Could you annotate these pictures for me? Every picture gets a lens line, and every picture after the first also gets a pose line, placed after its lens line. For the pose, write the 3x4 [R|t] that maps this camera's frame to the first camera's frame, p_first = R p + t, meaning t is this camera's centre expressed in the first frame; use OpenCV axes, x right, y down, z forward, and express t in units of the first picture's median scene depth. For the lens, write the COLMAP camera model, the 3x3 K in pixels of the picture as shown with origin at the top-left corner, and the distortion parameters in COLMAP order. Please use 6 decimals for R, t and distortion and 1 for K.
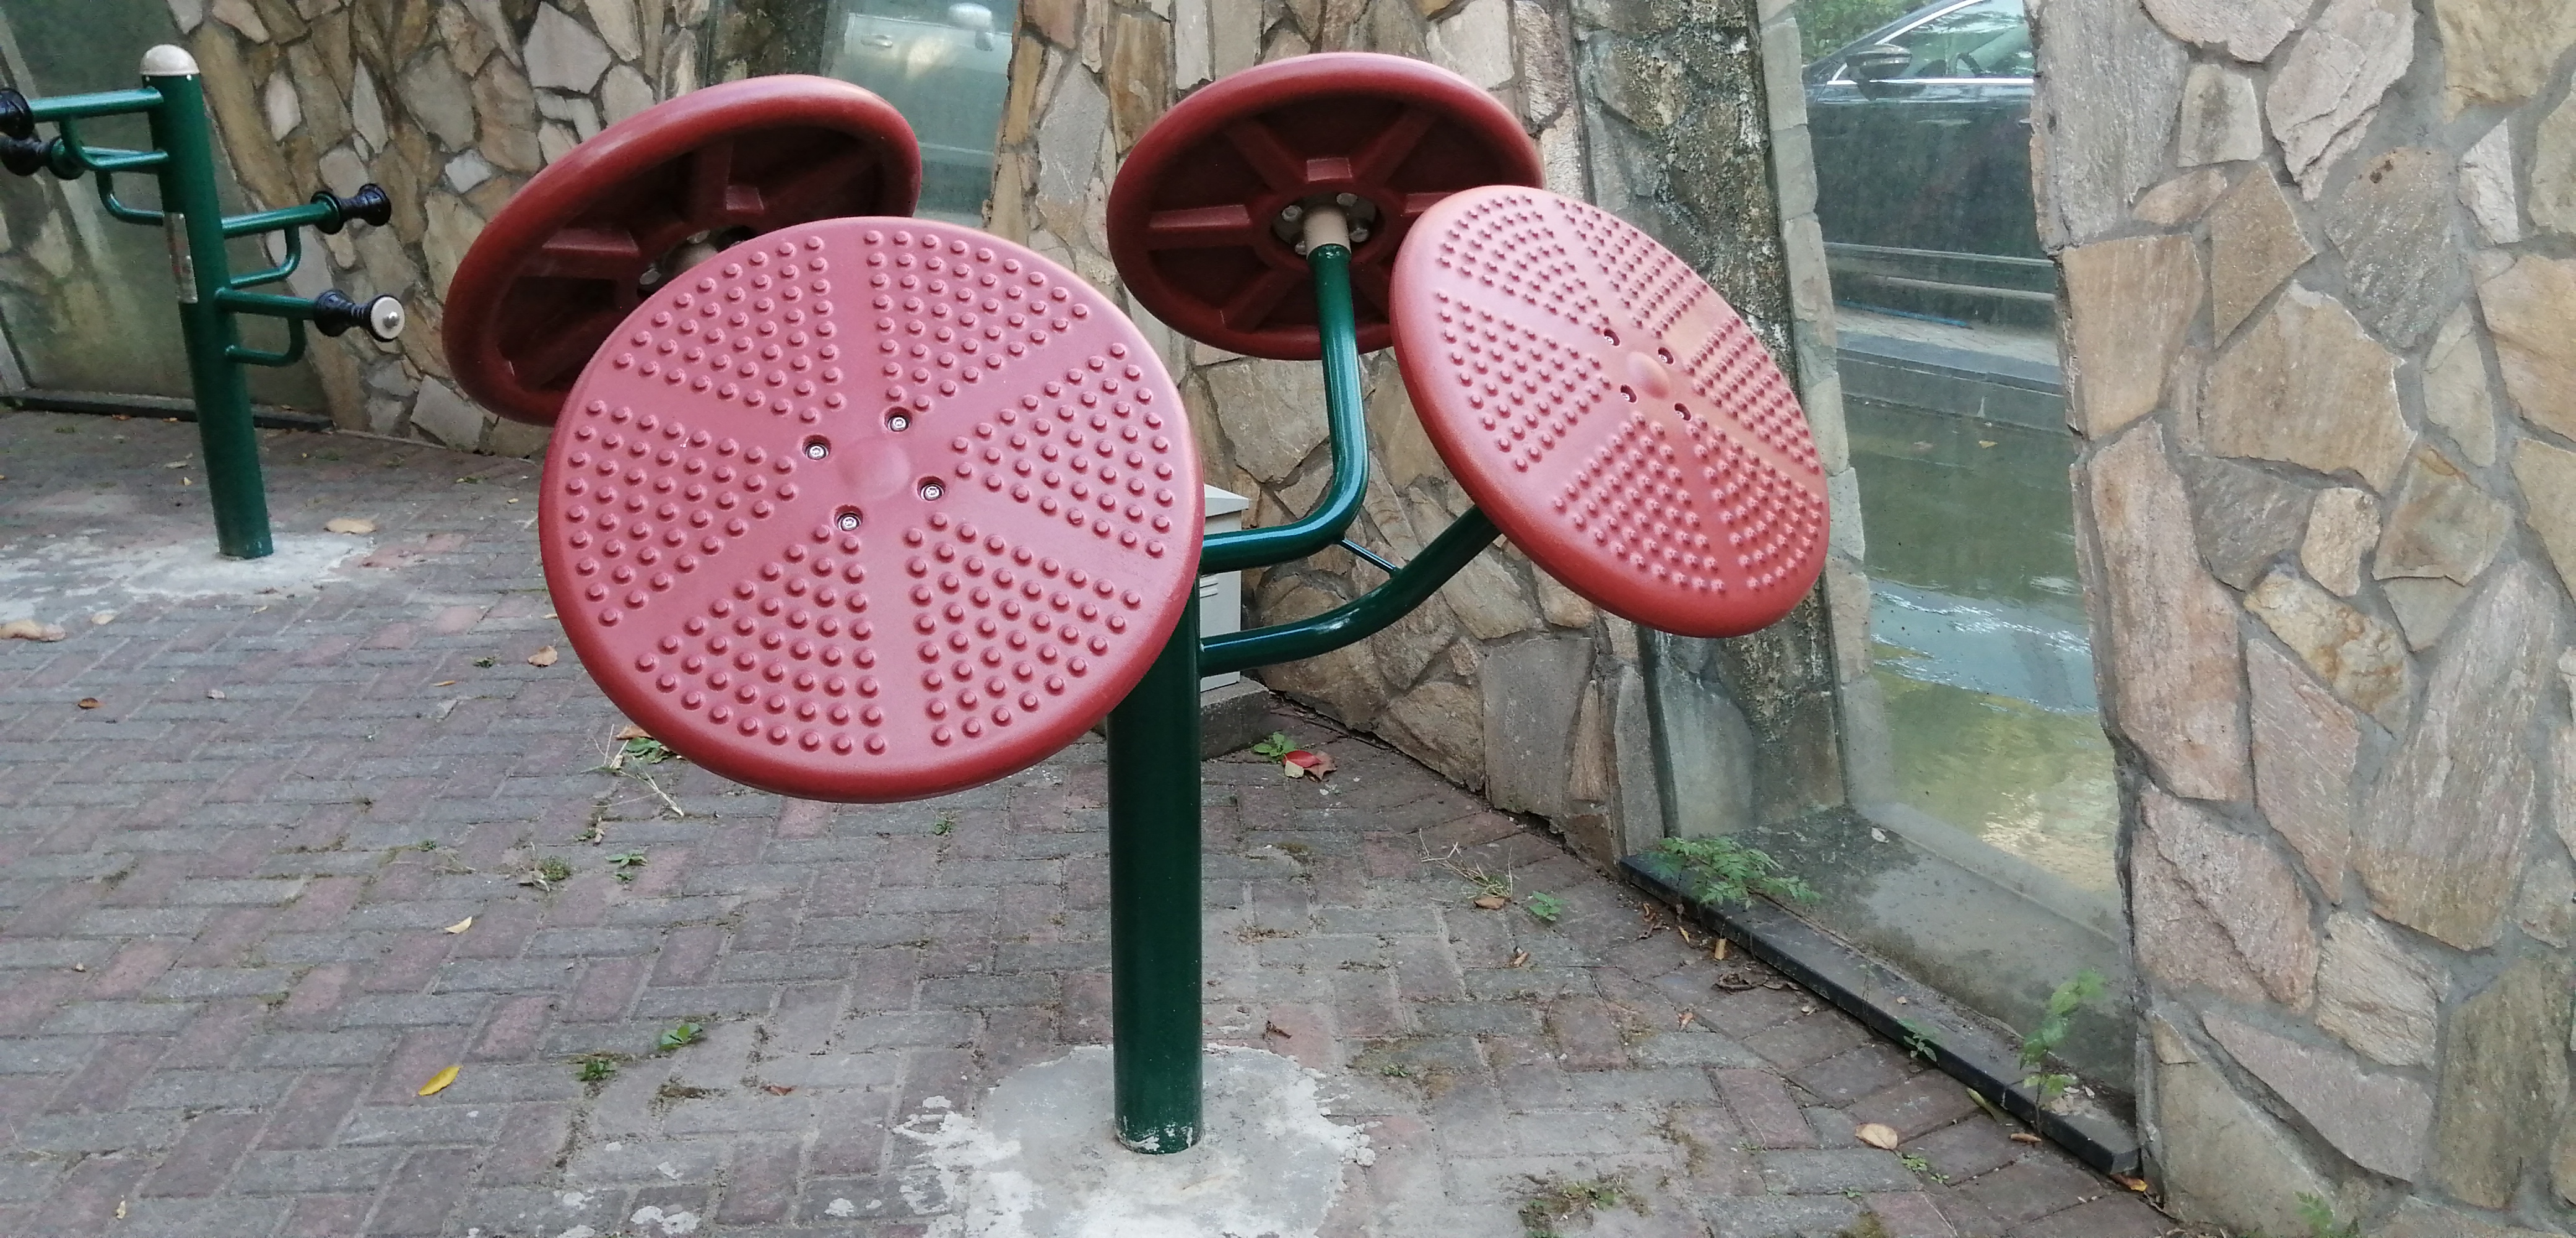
lens RADIAL K [[2038.0, 0, 1293.6], [0, 2038.0, 617.2], [0, 0, 1]] dist [0.028731, -0.072149]
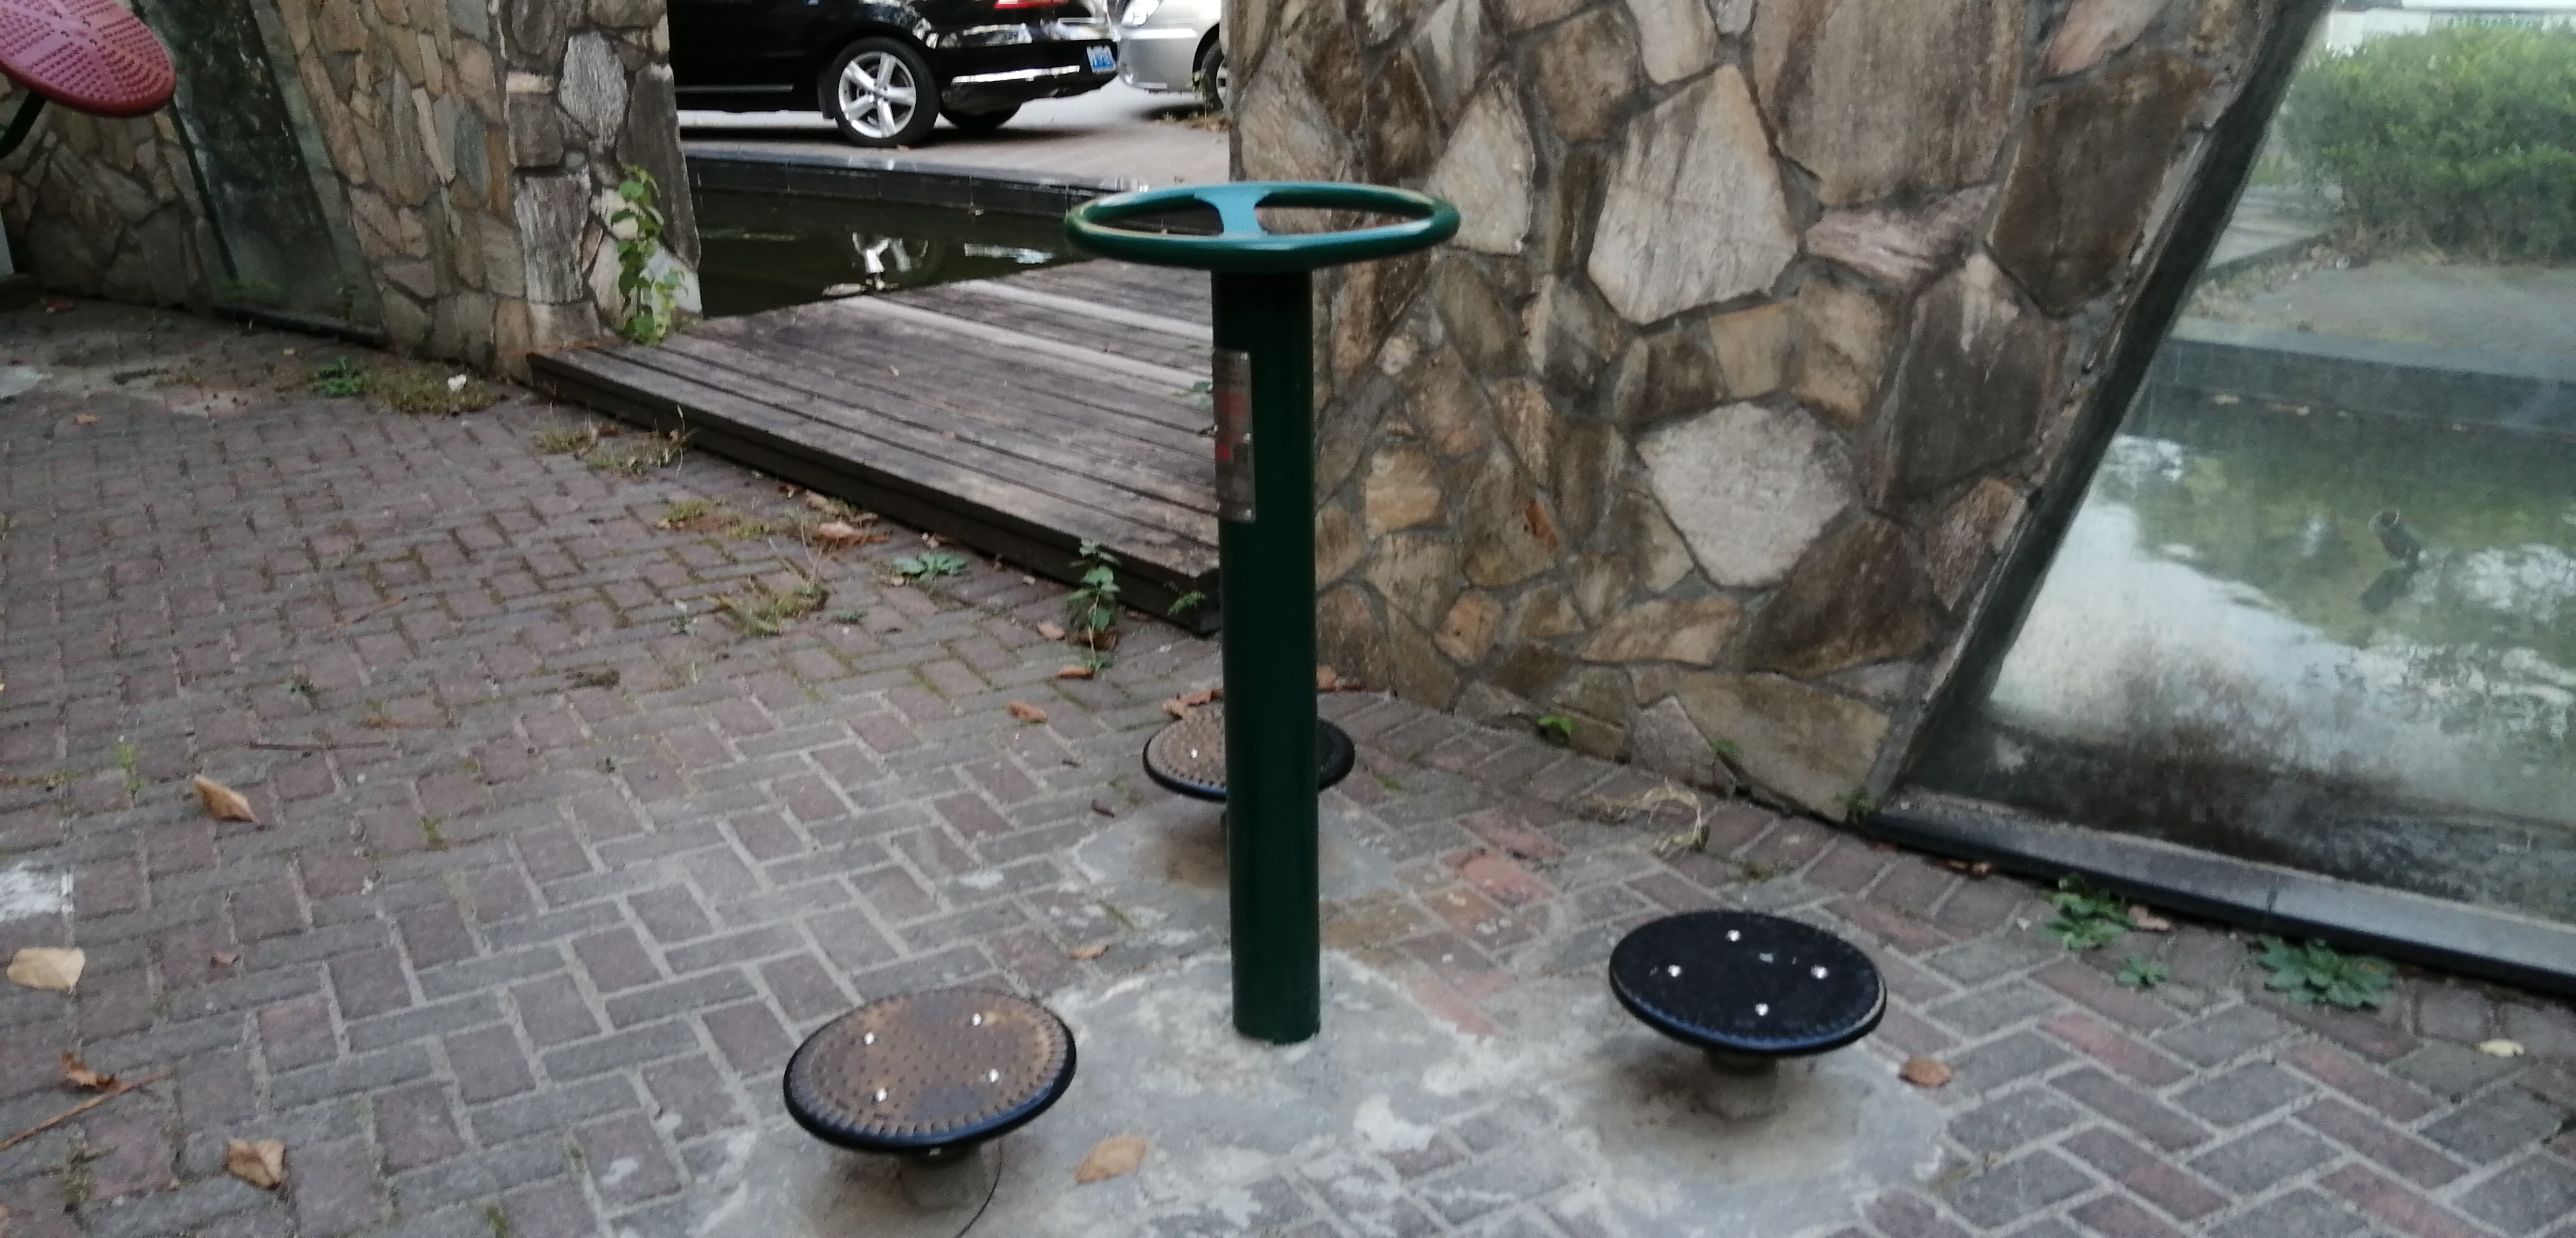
lens RADIAL K [[2038.0, 0, 1298.7], [0, 2038.0, 635.1], [0, 0, 1]] dist [0.028731, -0.072149]
pose [[0.899843, -0.174268, 0.399892, 0.238740], [0.162836, 0.984660, 0.062686, 0.452065], [-0.404682, 0.008709, 0.914416, -1.259385]]
